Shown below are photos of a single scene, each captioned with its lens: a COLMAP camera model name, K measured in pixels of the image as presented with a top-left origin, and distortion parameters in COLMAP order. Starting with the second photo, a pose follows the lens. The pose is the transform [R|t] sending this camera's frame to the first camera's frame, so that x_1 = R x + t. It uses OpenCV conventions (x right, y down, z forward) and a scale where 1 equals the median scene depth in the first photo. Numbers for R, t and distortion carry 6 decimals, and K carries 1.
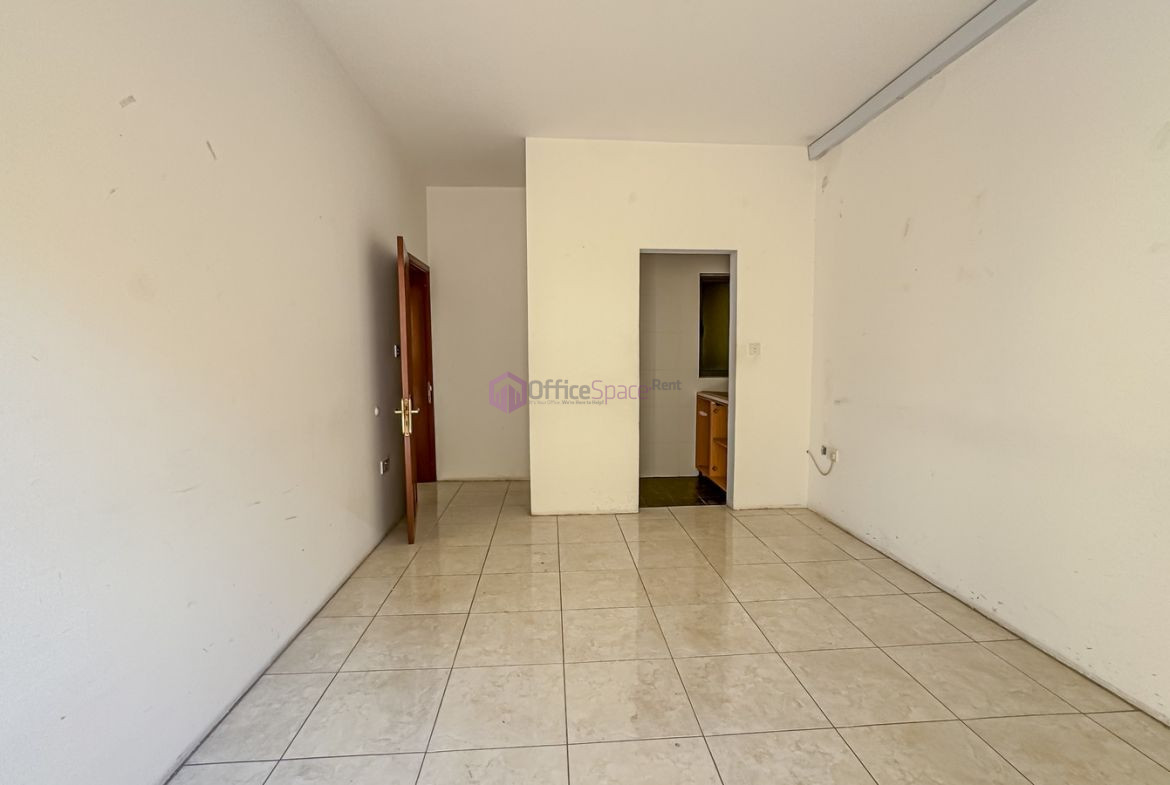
lens RADIAL K [[509.0, 0, 585.8], [0, 509.0, 391.7], [0, 0, 1]] dist [-0.012260, 0.000986]
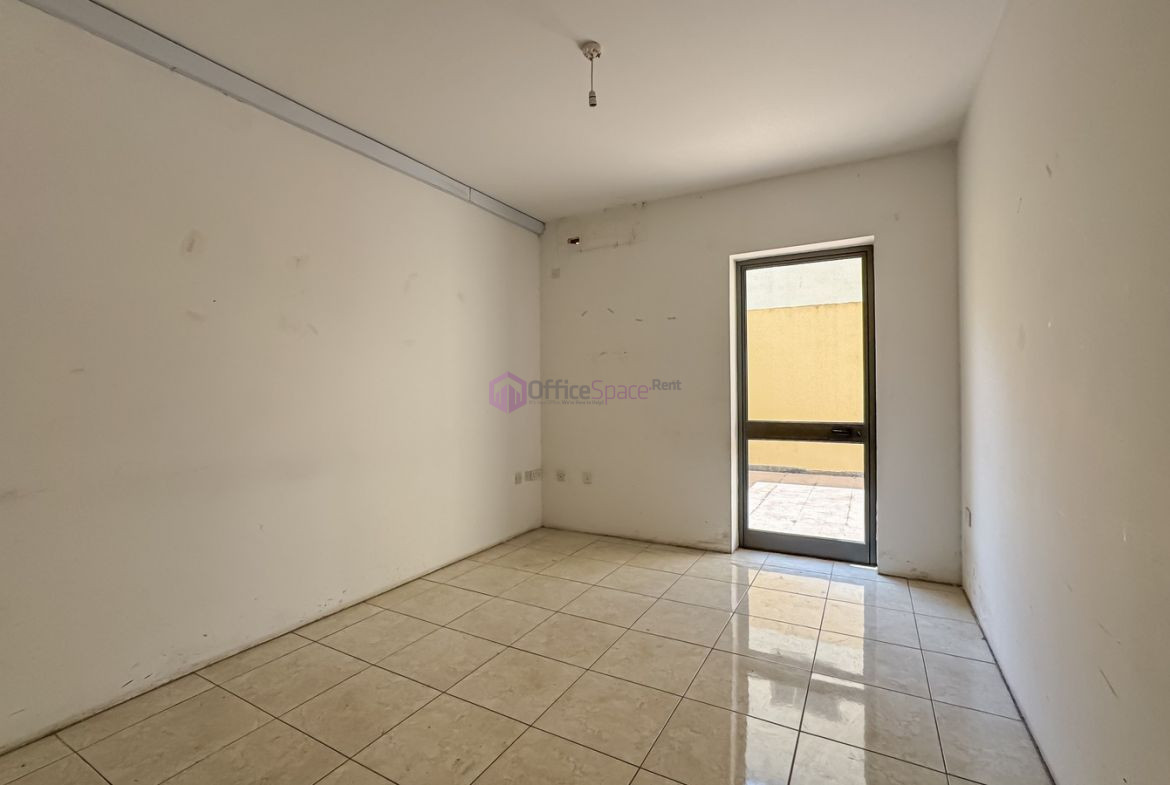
lens RADIAL K [[509.0, 0, 589.3], [0, 509.0, 391.4], [0, 0, 1]] dist [-0.012260, 0.000986]
pose [[-0.833713, 0.008102, 0.552138, -0.392360], [0.057258, 0.995771, 0.071845, -0.136852], [-0.549221, 0.091512, -0.830651, 1.635825]]
